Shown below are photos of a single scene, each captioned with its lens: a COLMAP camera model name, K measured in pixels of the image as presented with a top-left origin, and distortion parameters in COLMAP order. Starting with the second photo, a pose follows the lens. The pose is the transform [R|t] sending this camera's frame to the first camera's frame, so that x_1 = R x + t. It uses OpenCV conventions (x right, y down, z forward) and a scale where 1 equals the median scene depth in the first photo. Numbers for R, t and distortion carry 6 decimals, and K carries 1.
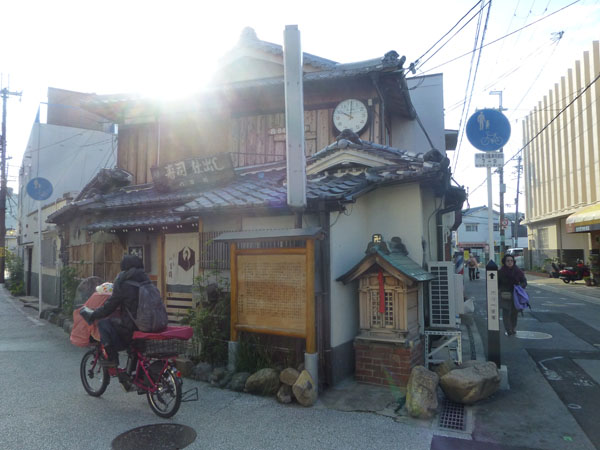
lens RADIAL K [[479.5, 0, 300.0], [0, 479.5, 225.0], [0, 0, 1]] dist [-0.071225, -0.001064]
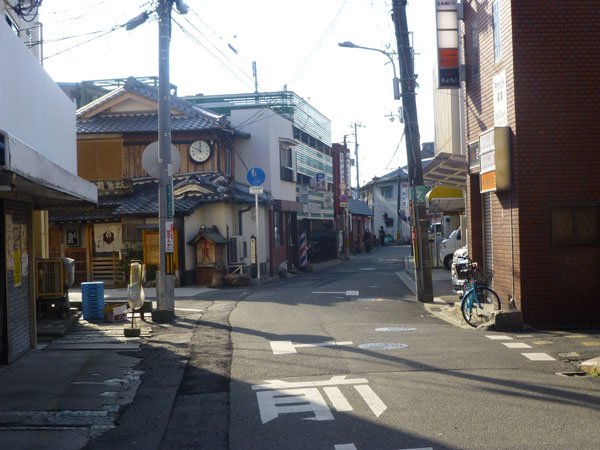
lens RADIAL K [[943.6, 0, 300.0], [0, 943.6, 225.0], [0, 0, 1]] dist [-0.034789, -0.079714]
pose [[0.989299, -0.019263, 0.144623, -0.039562], [0.011617, 0.998499, 0.053524, -0.183691], [-0.145437, -0.051271, 0.988038, -3.036011]]
